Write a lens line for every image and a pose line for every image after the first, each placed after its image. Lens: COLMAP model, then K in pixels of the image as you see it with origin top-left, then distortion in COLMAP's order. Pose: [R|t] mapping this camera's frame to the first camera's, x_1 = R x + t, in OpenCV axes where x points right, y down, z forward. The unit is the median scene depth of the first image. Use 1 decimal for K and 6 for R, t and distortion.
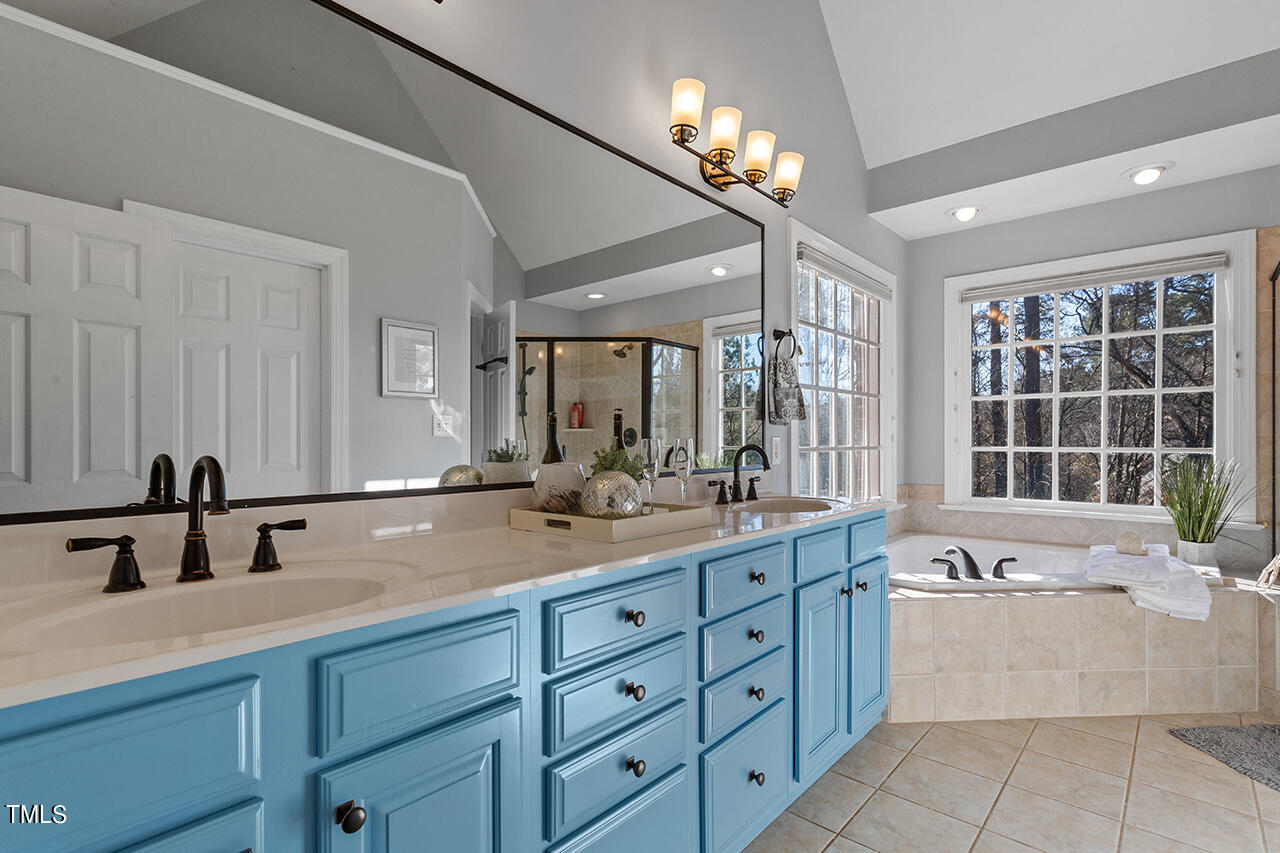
lens RADIAL K [[611.1, 0, 641.7], [0, 611.1, 444.5], [0, 0, 1]] dist [0.000710, 0.000129]
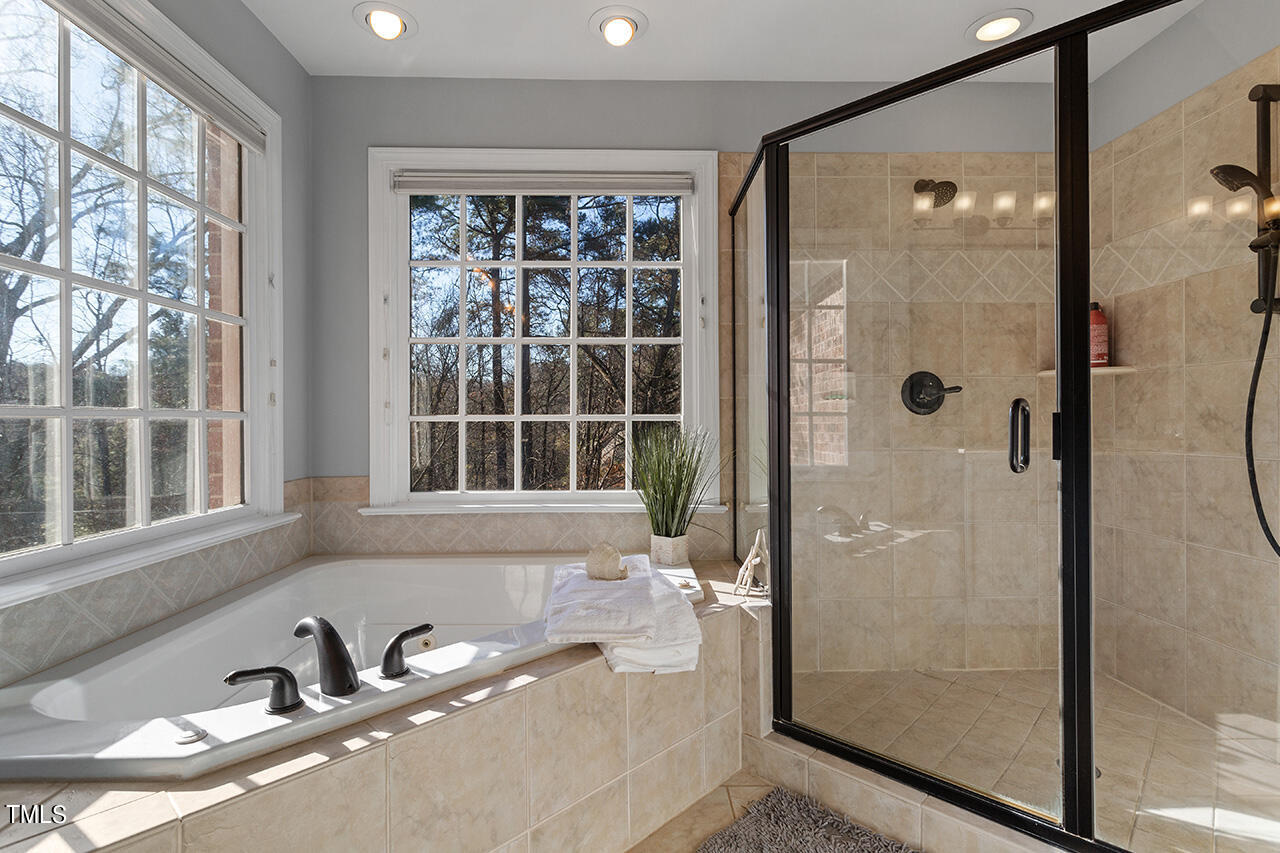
lens RADIAL K [[611.1, 0, 640.4], [0, 611.1, 423.9], [0, 0, 1]] dist [0.000710, 0.000129]
pose [[0.732104, -0.002923, 0.681187, 0.359543], [0.004973, 0.999987, -0.001053, 0.019746], [-0.681175, 0.004158, 0.732109, 0.464478]]
